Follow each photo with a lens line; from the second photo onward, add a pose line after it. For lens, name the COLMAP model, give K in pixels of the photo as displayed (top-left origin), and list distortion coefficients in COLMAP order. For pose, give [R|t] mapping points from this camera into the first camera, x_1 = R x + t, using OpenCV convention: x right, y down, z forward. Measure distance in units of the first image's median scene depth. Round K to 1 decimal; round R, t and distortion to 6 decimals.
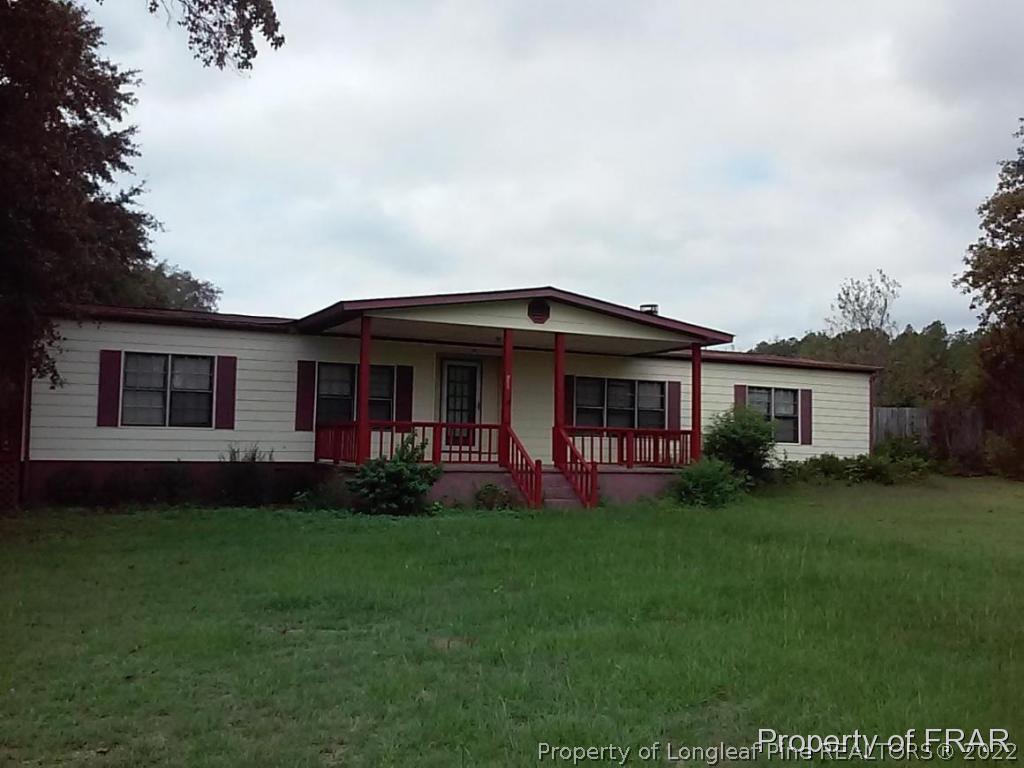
lens RADIAL K [[988.2, 0, 512.0], [0, 988.2, 384.0], [0, 0, 1]] dist [0.020012, 0.005287]
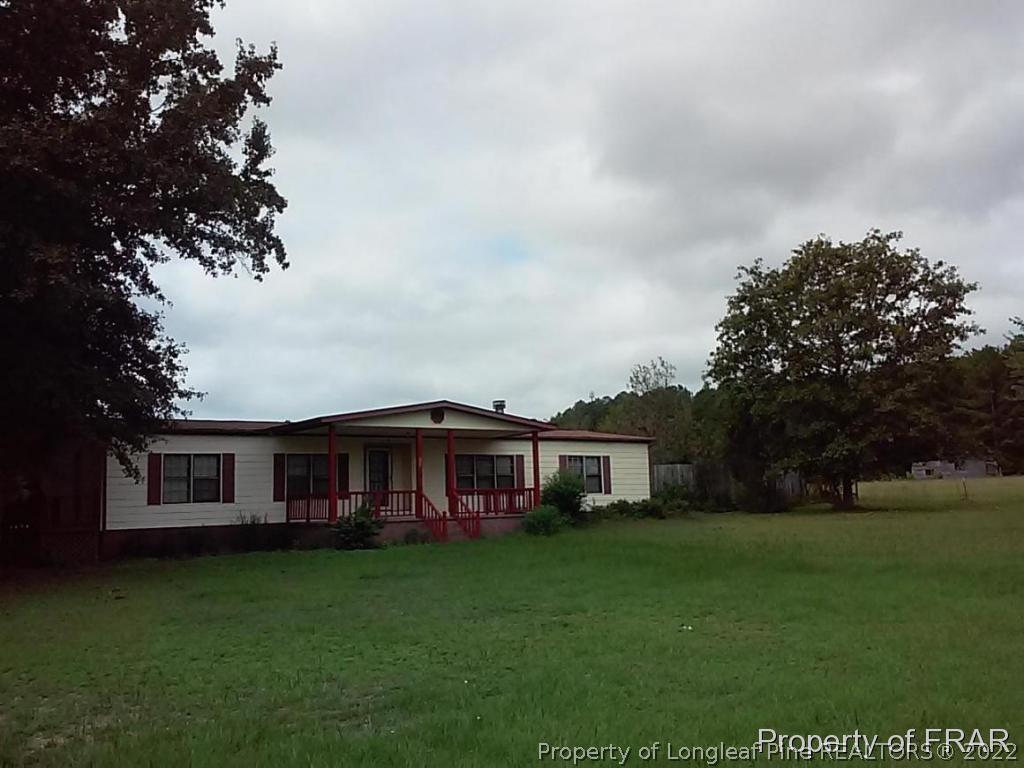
lens RADIAL K [[1023.6, 0, 549.9], [0, 1023.6, 384.1], [0, 0, 1]] dist [0.218897, -0.533731]
pose [[0.974519, -0.022063, 0.223218, -0.137899], [0.034218, 0.998126, -0.050732, -0.030409], [-0.221681, 0.057078, 0.973447, -0.532663]]
